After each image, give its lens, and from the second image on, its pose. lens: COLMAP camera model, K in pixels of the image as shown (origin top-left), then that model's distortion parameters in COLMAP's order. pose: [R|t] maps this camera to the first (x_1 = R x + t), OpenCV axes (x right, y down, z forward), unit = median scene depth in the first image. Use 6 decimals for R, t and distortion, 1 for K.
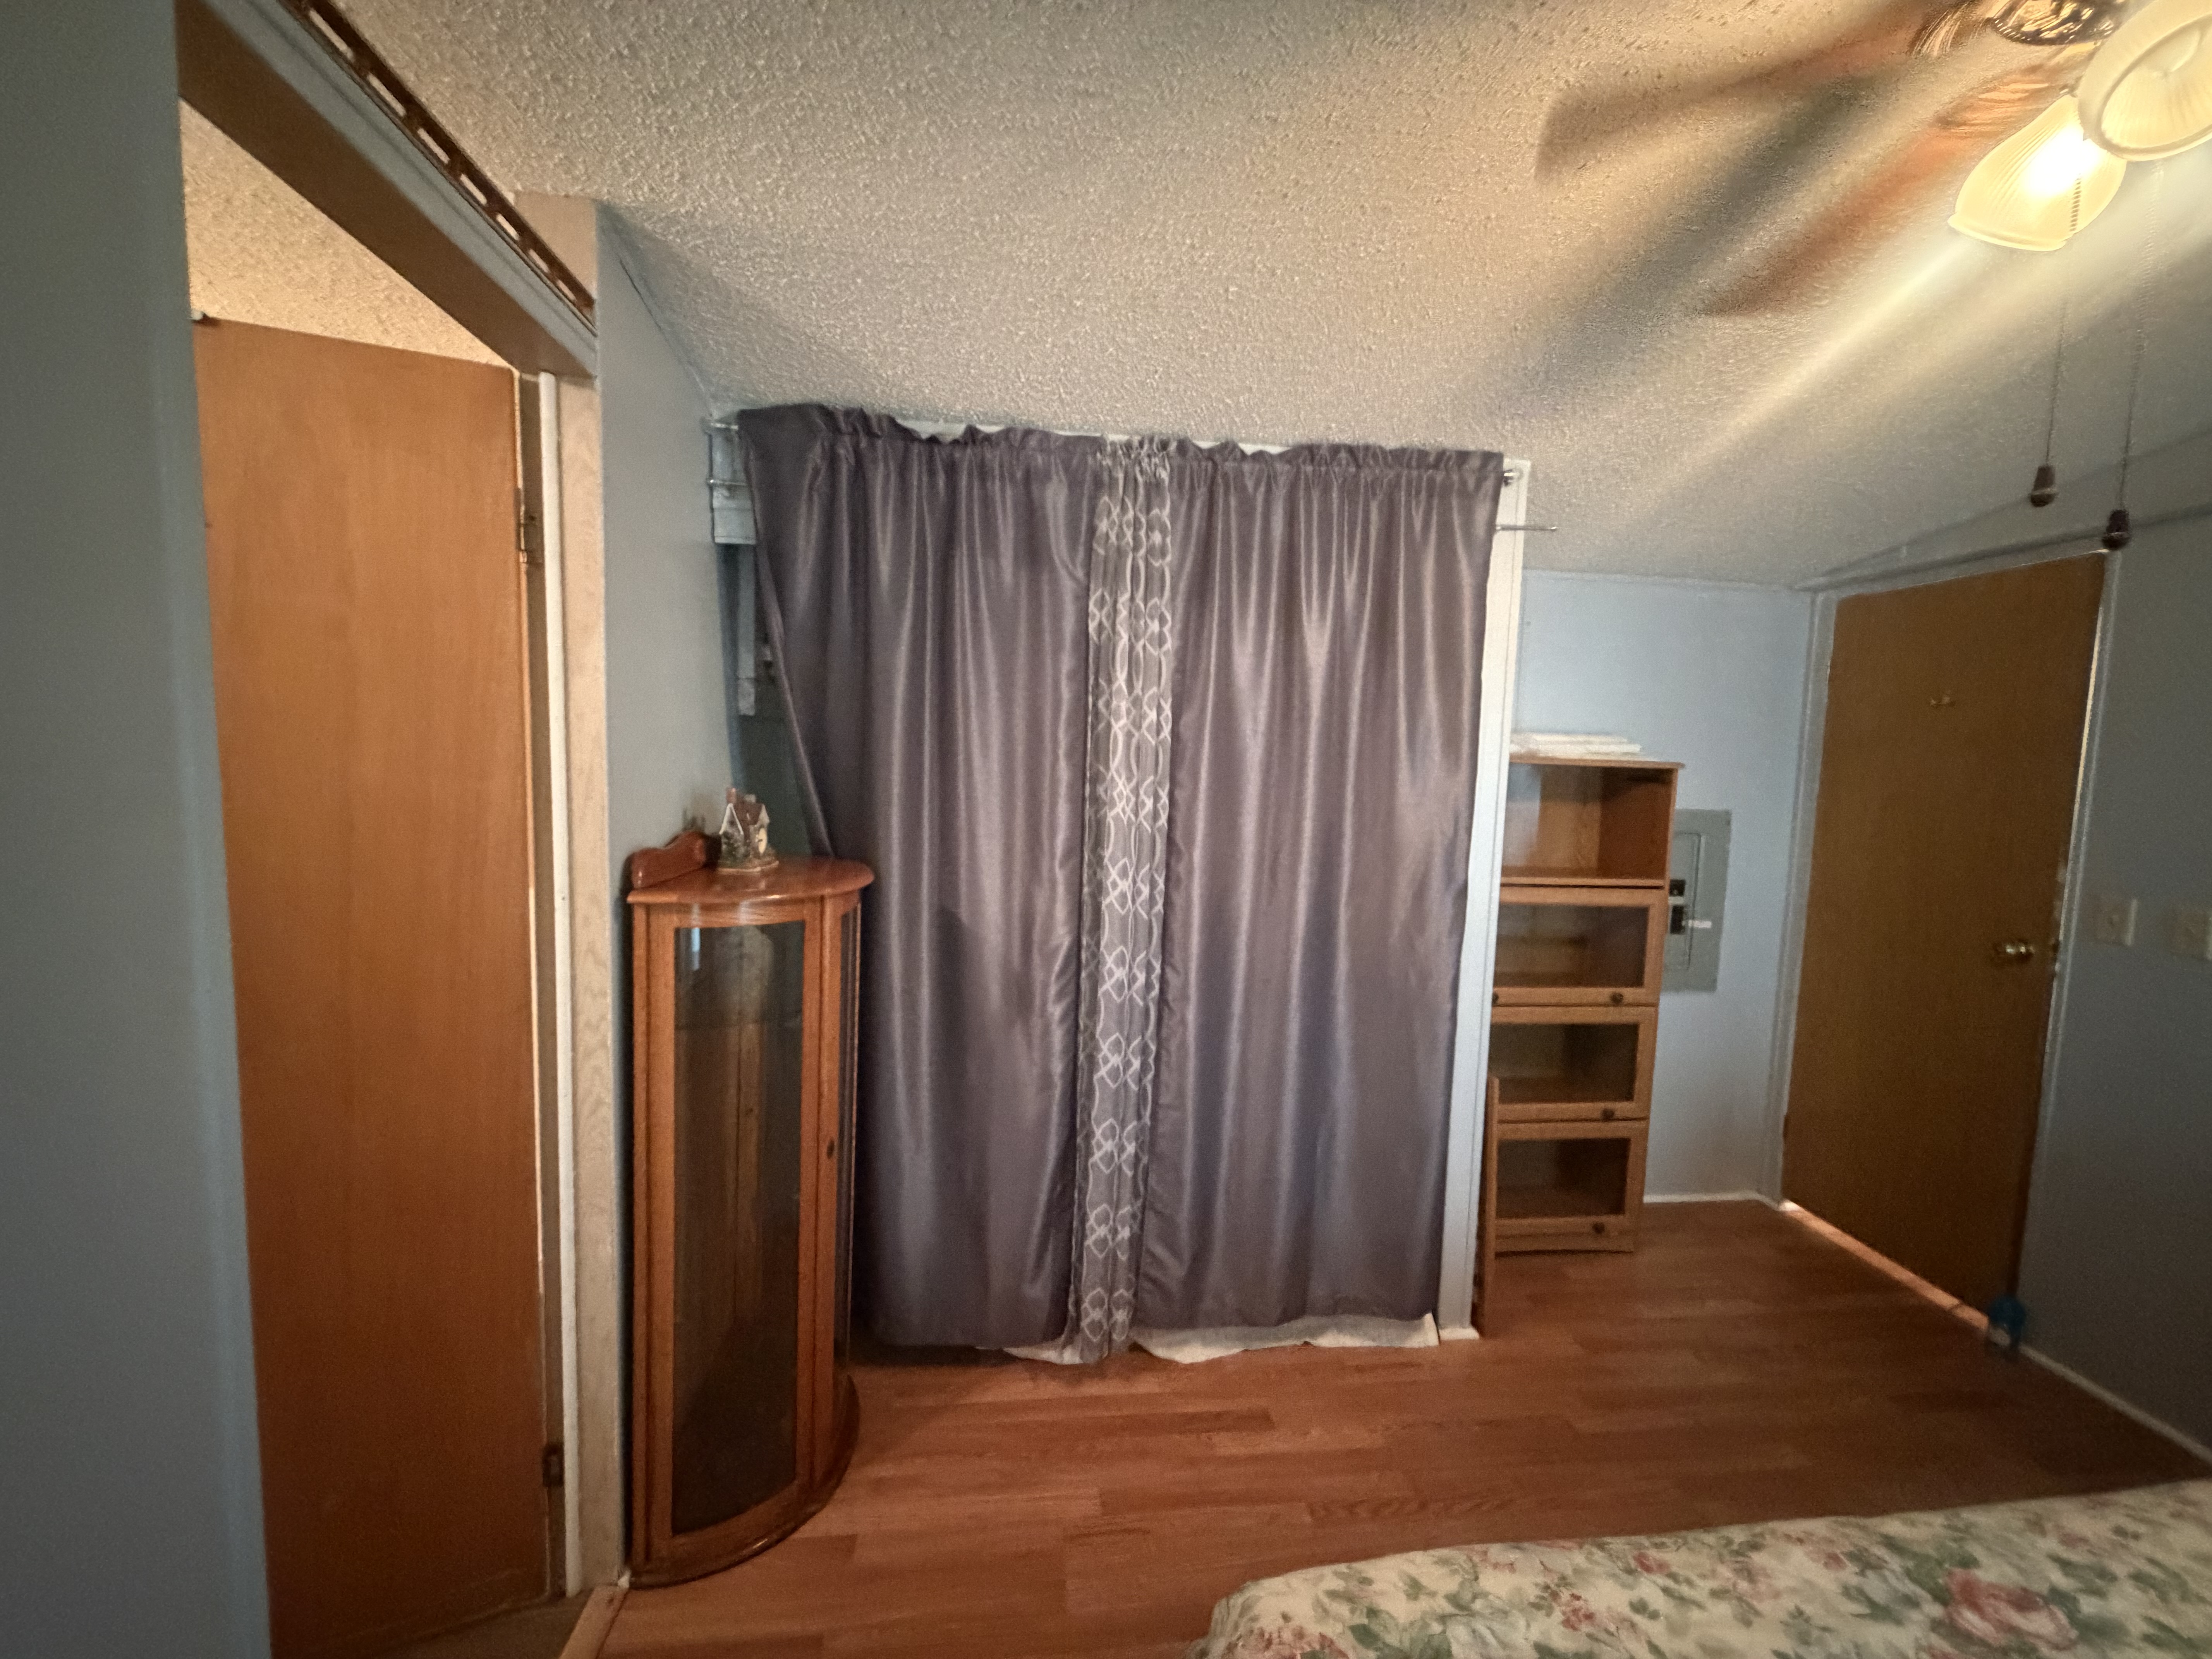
lens RADIAL K [[882.3, 0, 1097.9], [0, 882.3, 824.3], [0, 0, 1]] dist [-0.003169, 0.000921]
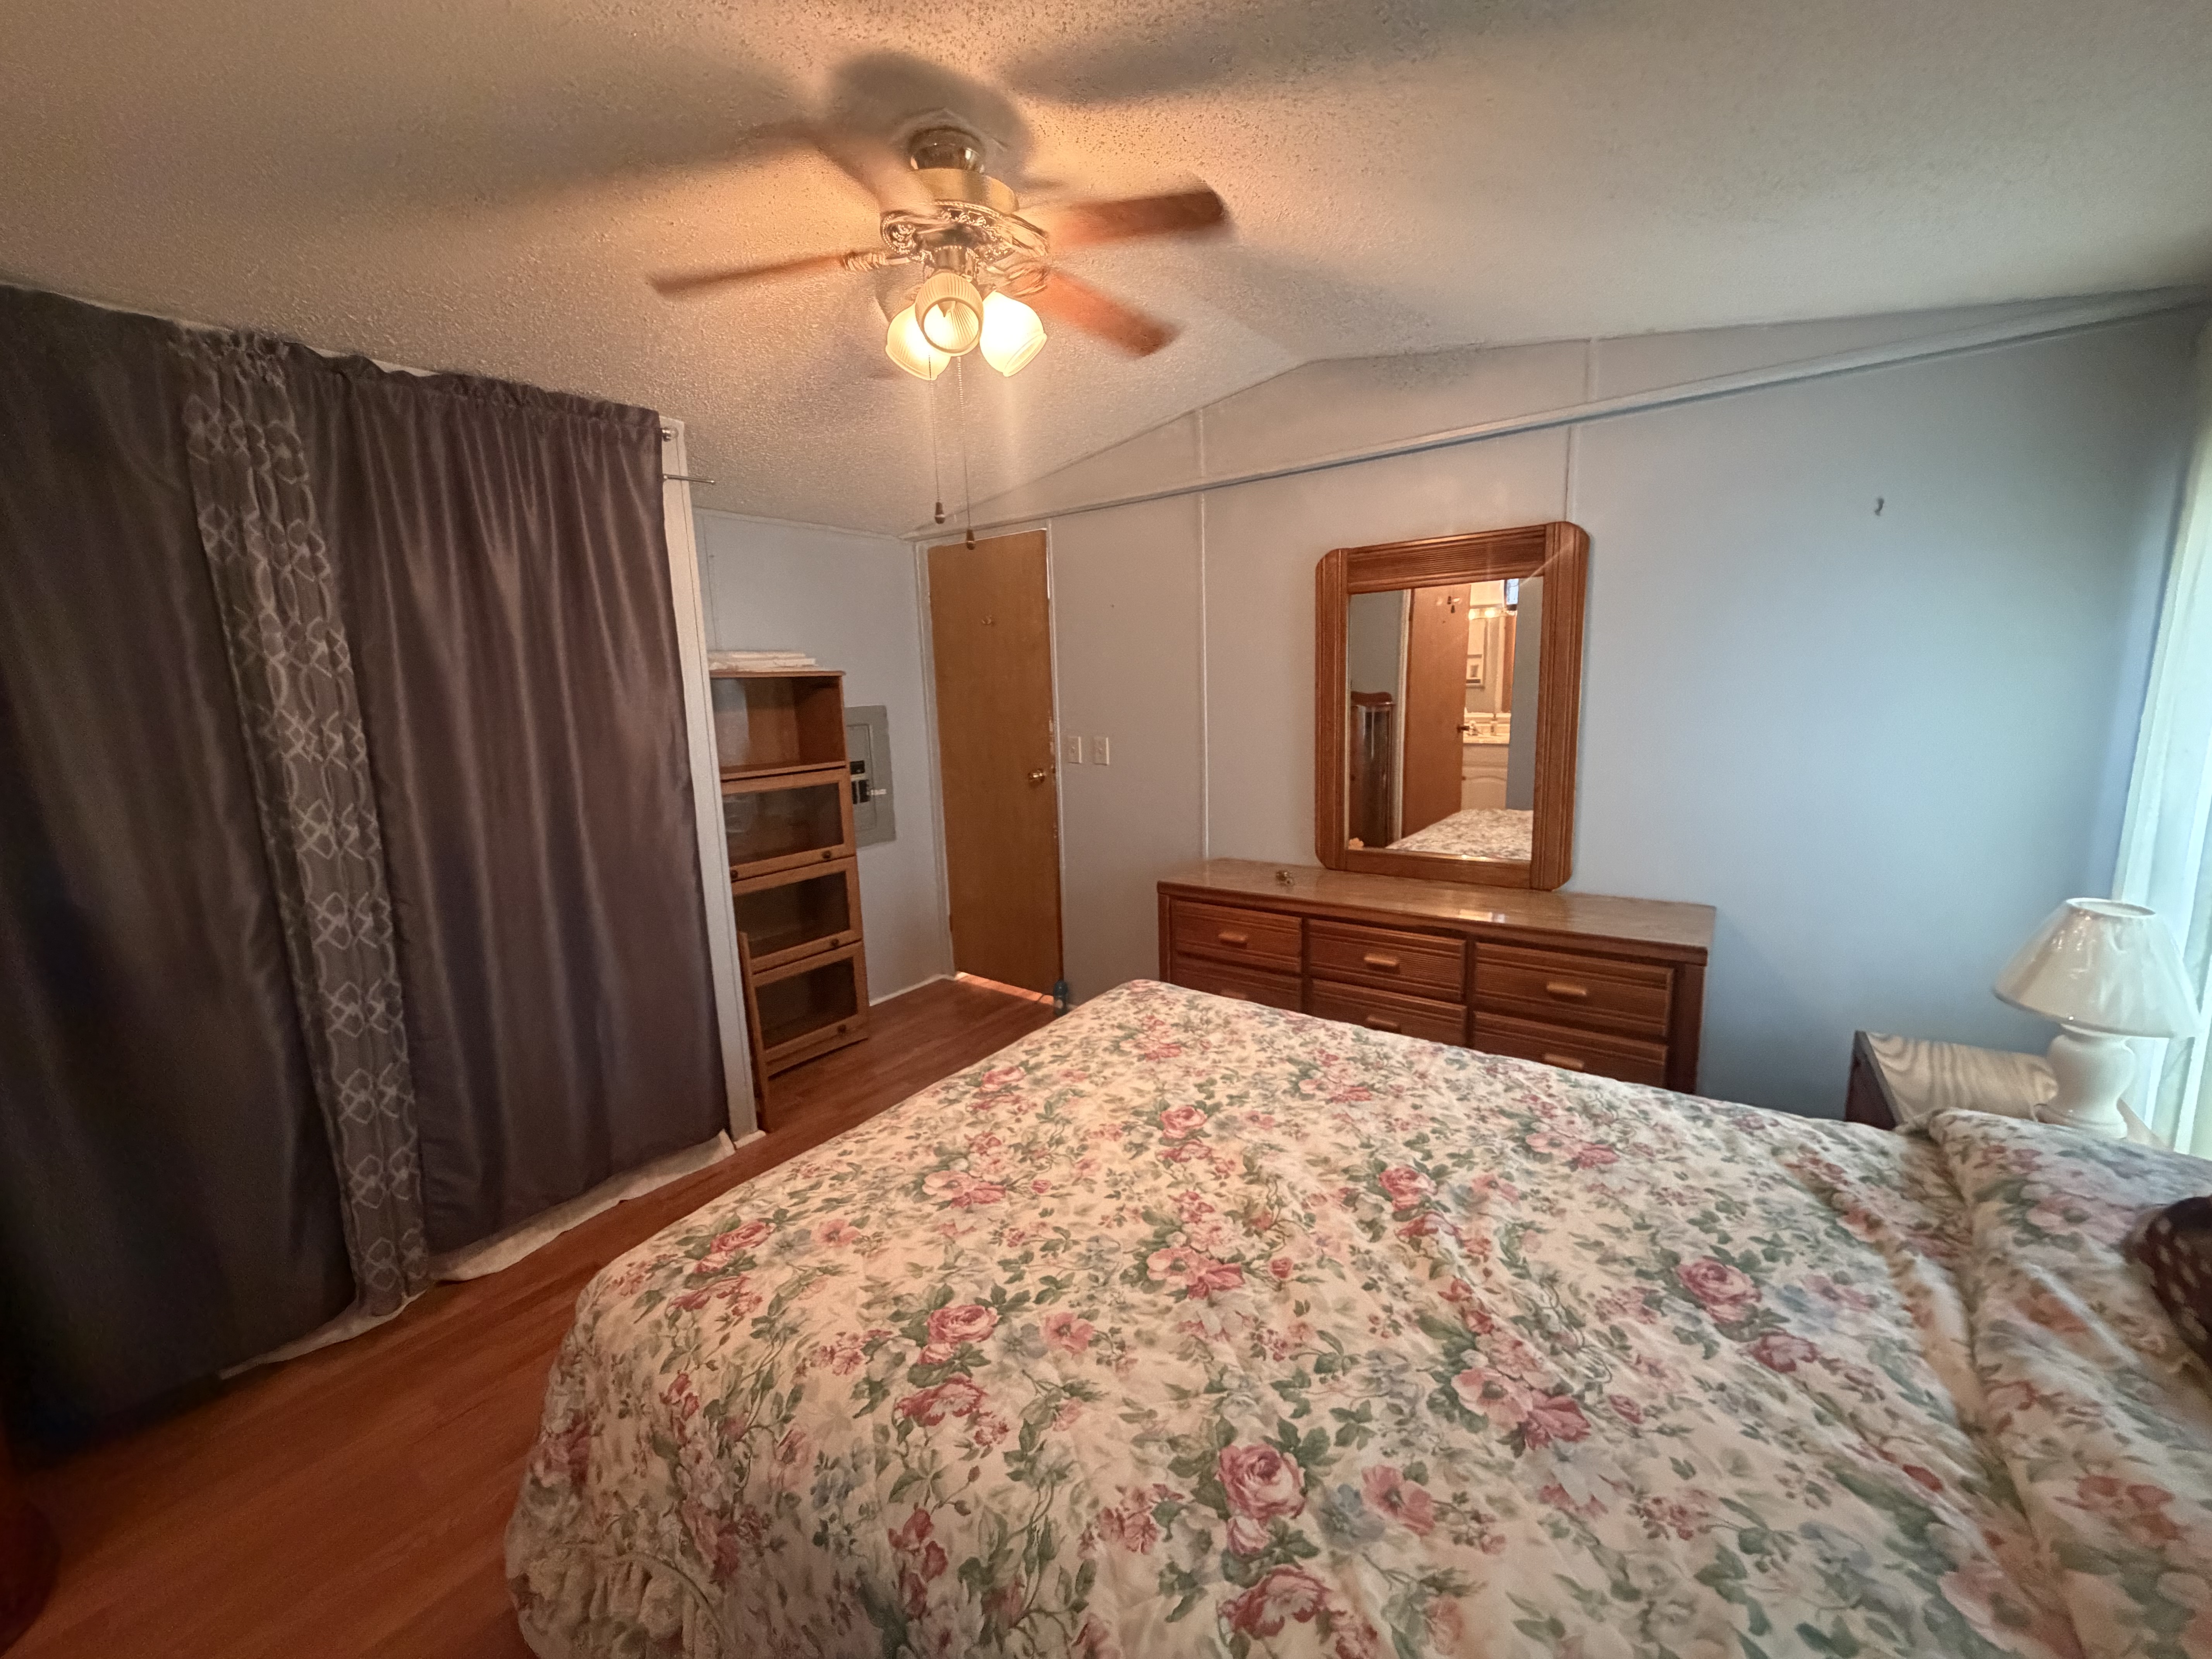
lens RADIAL K [[882.3, 0, 1105.7], [0, 882.3, 829.3], [0, 0, 1]] dist [-0.003169, 0.000921]
pose [[0.675619, -0.176644, 0.715776, -0.077076], [0.108841, 0.984132, 0.140137, 0.027272], [-0.729173, -0.016773, 0.684124, -0.251716]]
